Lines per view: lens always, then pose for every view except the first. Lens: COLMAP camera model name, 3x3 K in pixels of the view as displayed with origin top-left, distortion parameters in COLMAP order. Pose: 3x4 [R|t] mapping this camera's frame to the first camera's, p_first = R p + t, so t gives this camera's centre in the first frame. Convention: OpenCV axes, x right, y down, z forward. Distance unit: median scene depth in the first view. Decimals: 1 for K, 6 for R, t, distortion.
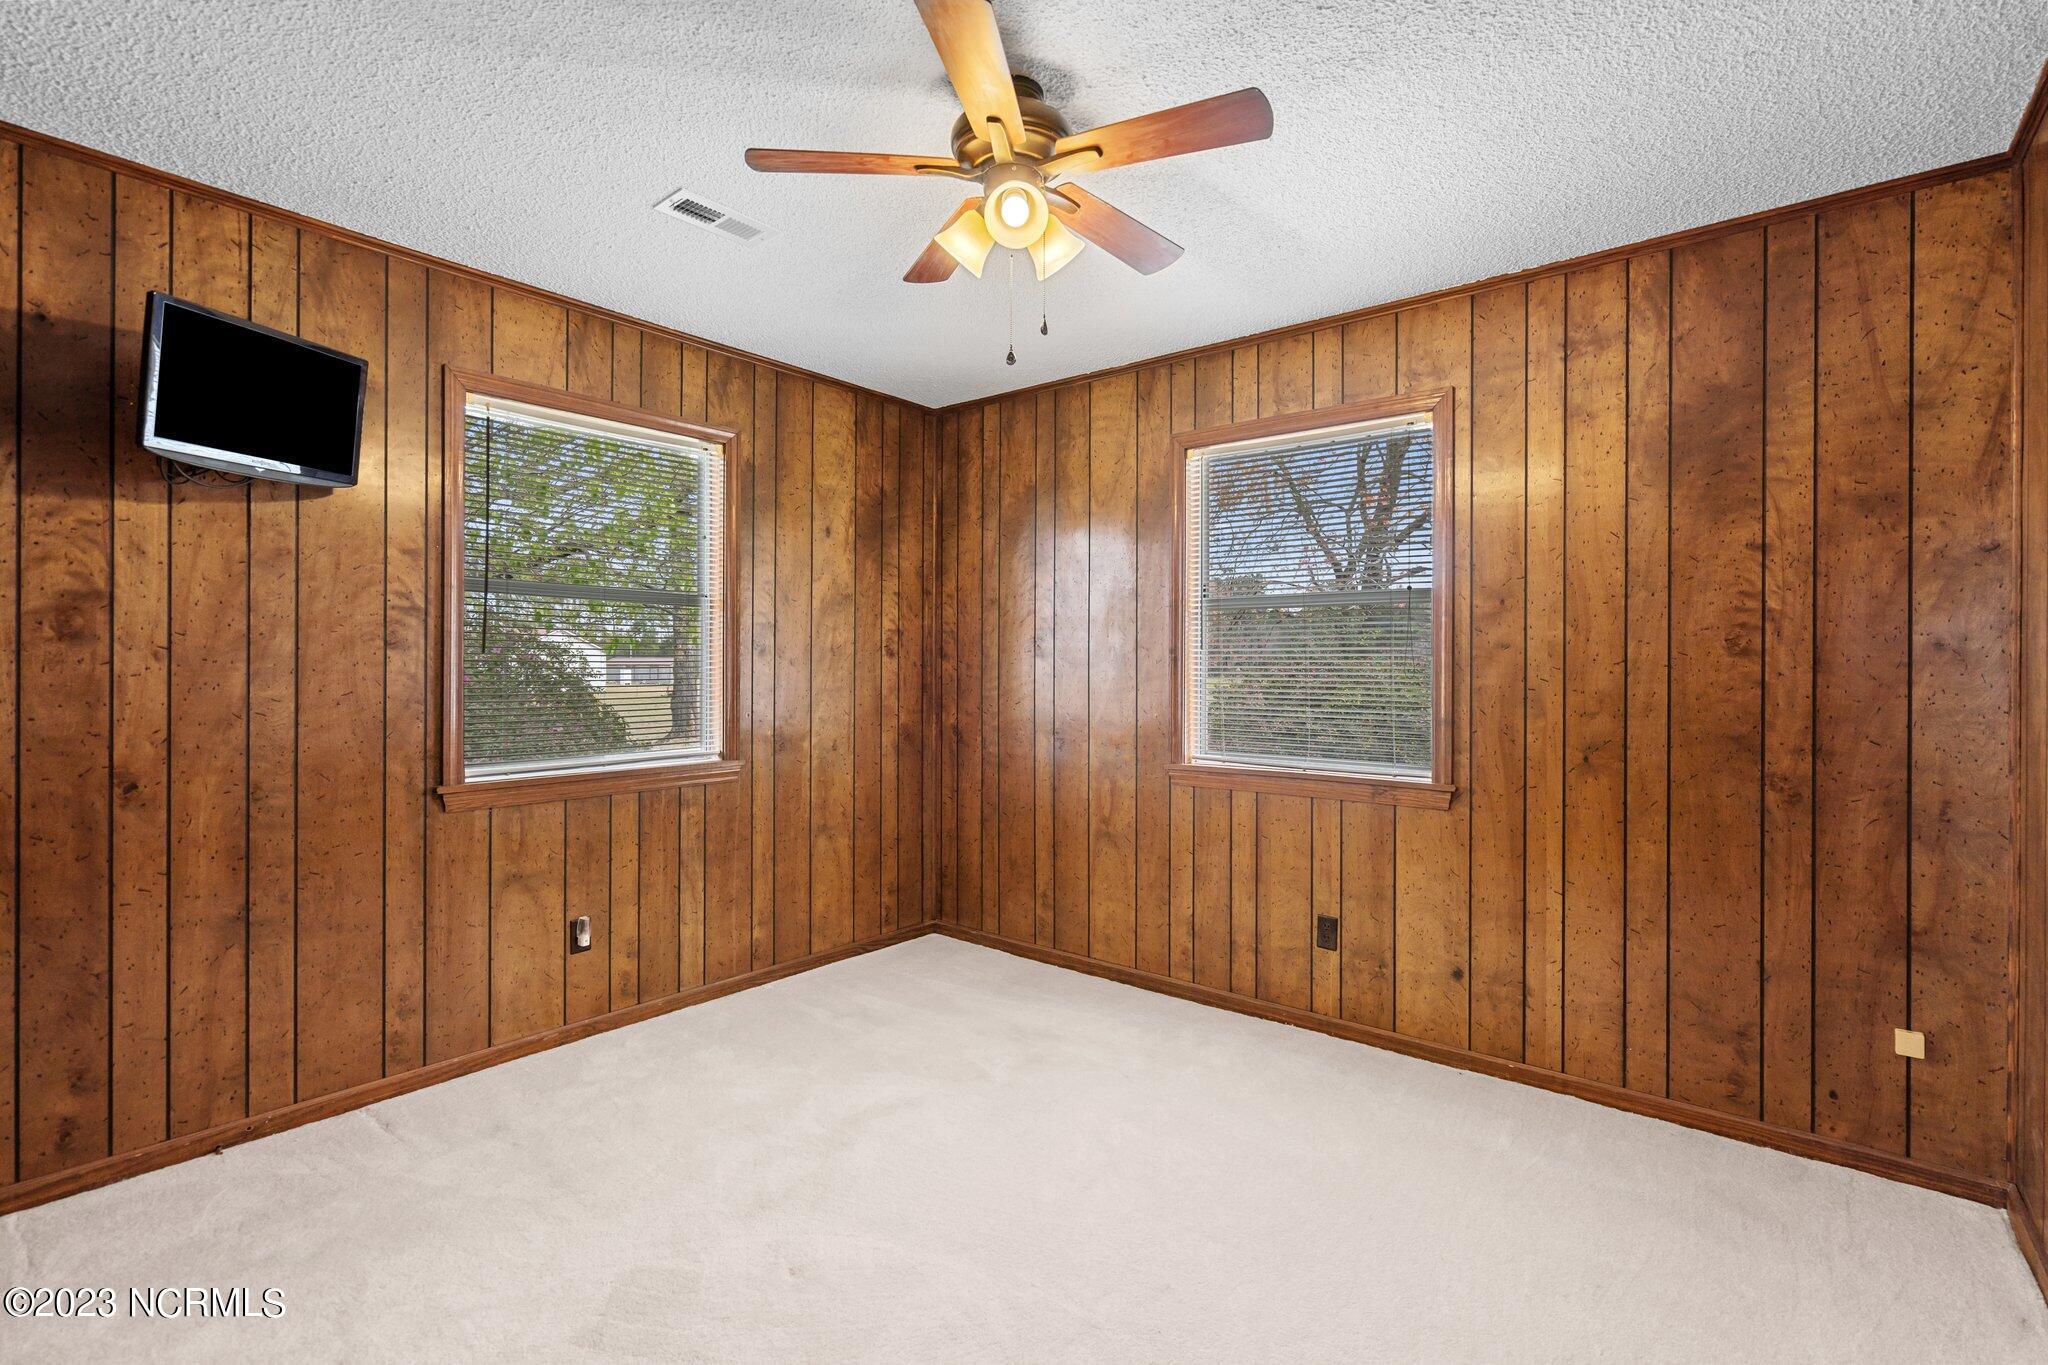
lens RADIAL K [[928.4, 0, 1024.0], [0, 928.4, 682.5], [0, 0, 1]] dist [-0.001332, 0.000016]
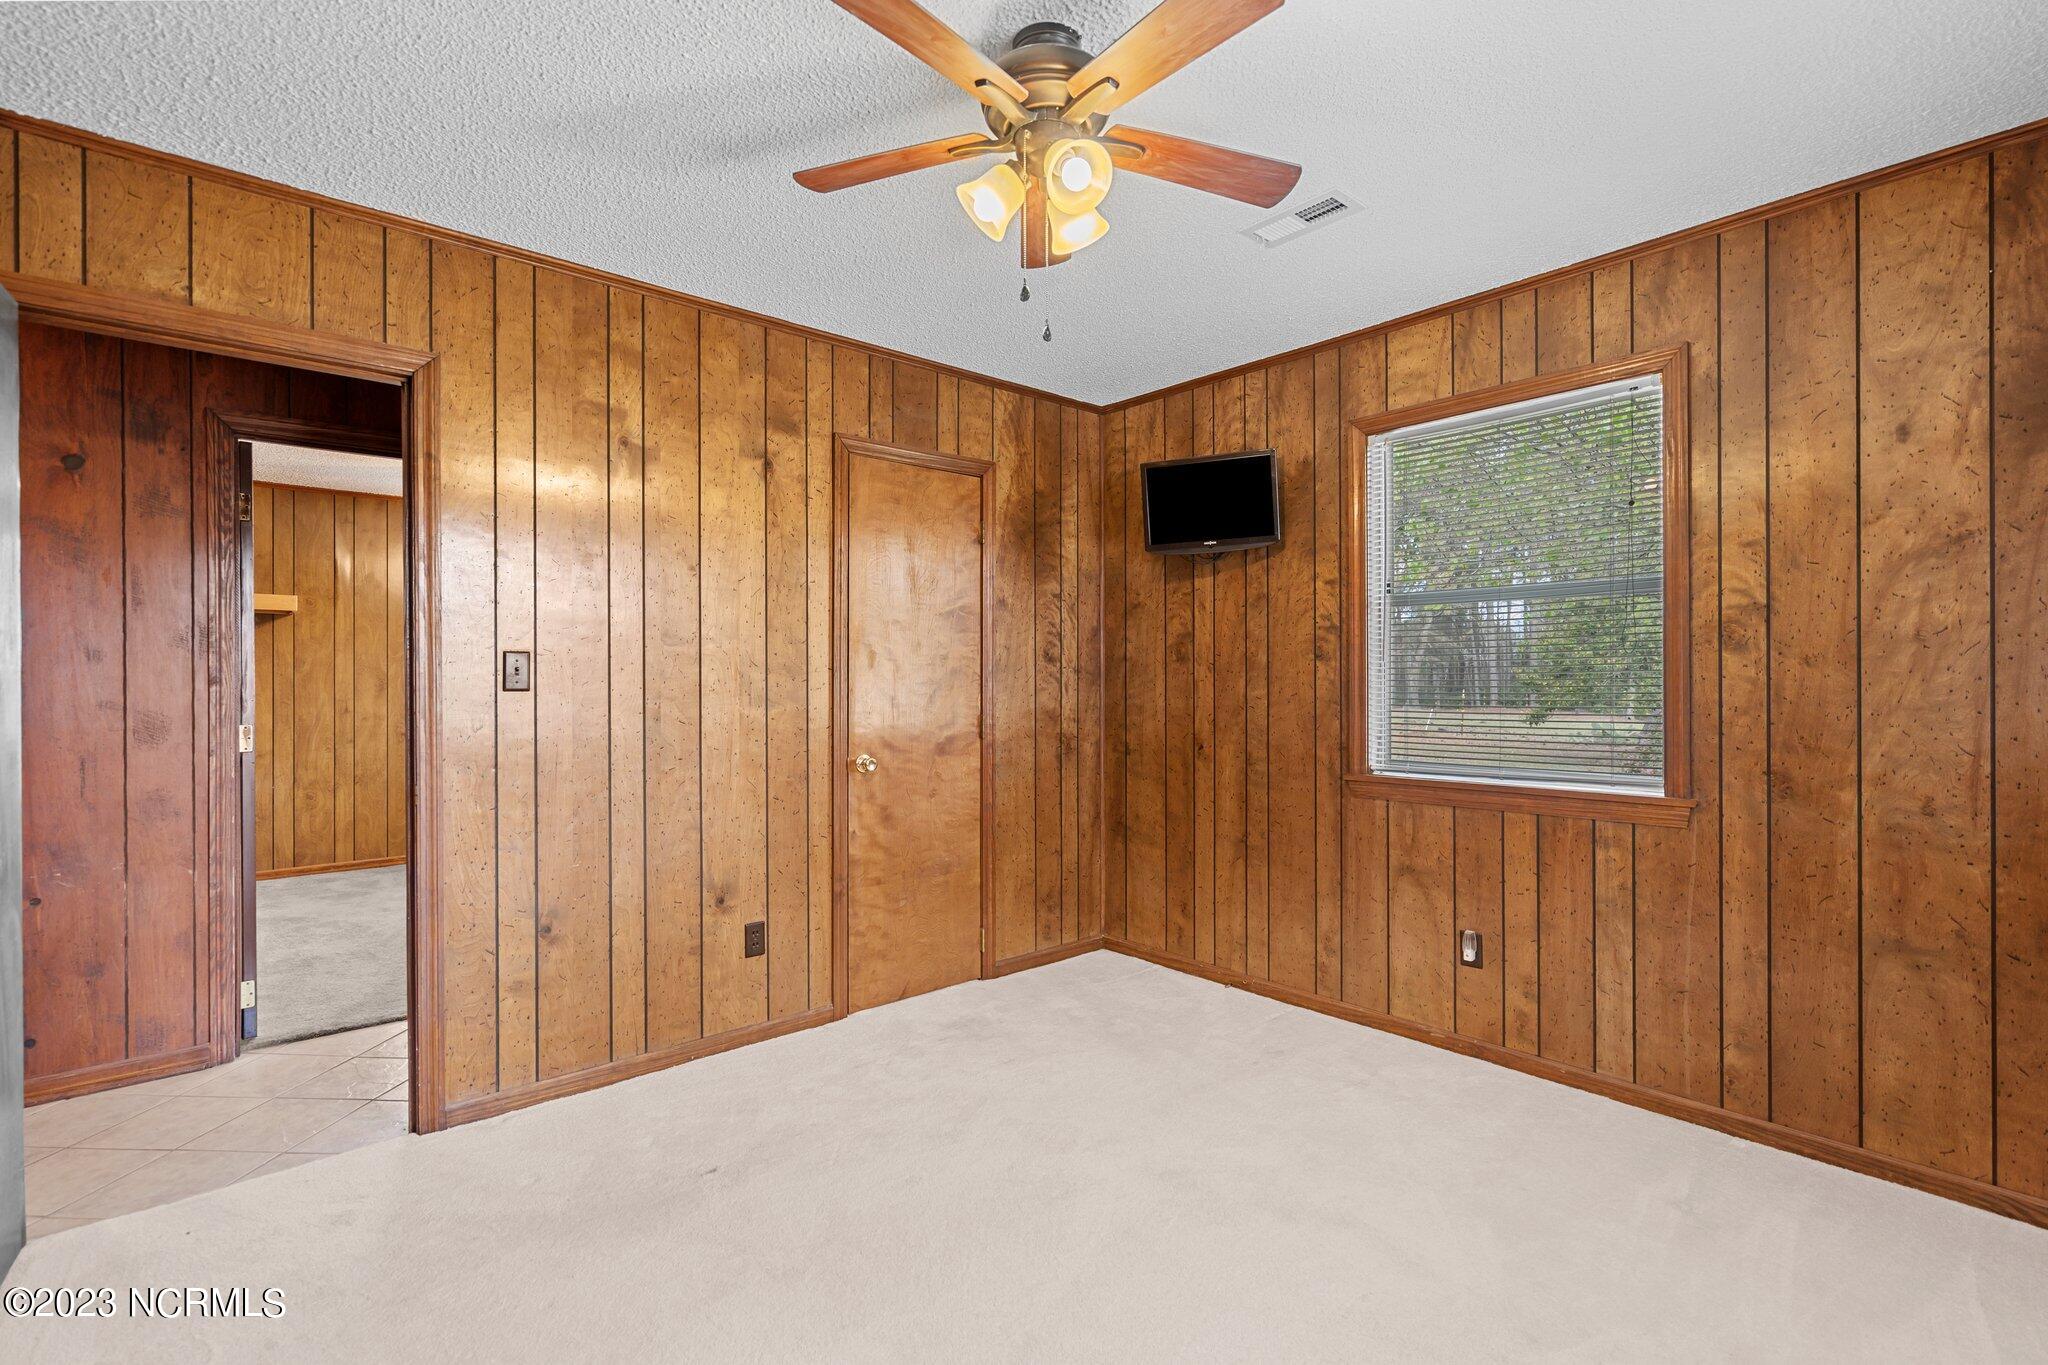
lens RADIAL K [[944.8, 0, 1027.5], [0, 944.8, 682.5], [0, 0, 1]] dist [0.002058, 0.000788]
pose [[-0.165738, 0.005287, -0.986156, 0.604534], [-0.006441, 0.999958, 0.006443, -0.010497], [0.986149, 0.007420, -0.165697, 0.744289]]
